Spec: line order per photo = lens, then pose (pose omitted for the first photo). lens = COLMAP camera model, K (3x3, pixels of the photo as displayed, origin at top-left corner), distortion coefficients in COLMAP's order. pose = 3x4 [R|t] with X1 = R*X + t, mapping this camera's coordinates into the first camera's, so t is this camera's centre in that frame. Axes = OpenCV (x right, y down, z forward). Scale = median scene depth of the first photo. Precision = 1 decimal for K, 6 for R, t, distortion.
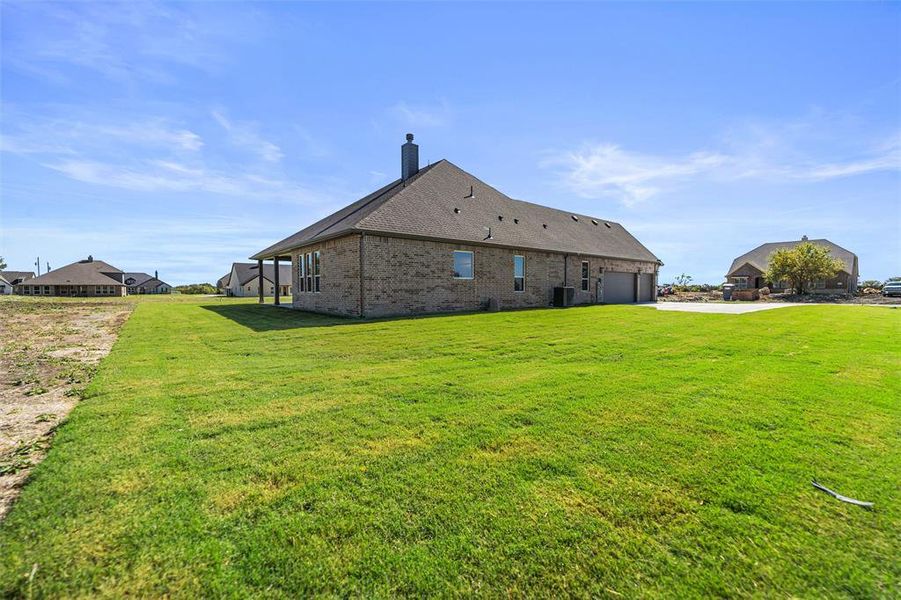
lens RADIAL K [[368.4, 0, 451.1], [0, 368.4, 291.4], [0, 0, 1]] dist [-0.000958, -0.000006]
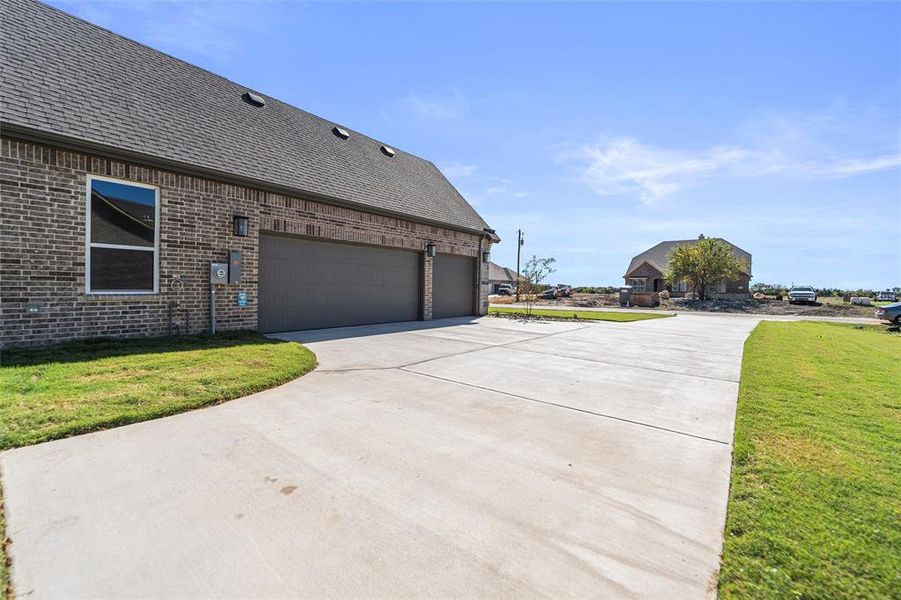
lens RADIAL K [[368.4, 0, 451.1], [0, 368.4, 291.4], [0, 0, 1]] dist [-0.000958, -0.000006]
pose [[0.981097, 0.014392, 0.192978, 0.236809], [-0.014777, 0.999891, 0.000559, -0.002148], [-0.192949, -0.003400, 0.981203, 0.299564]]
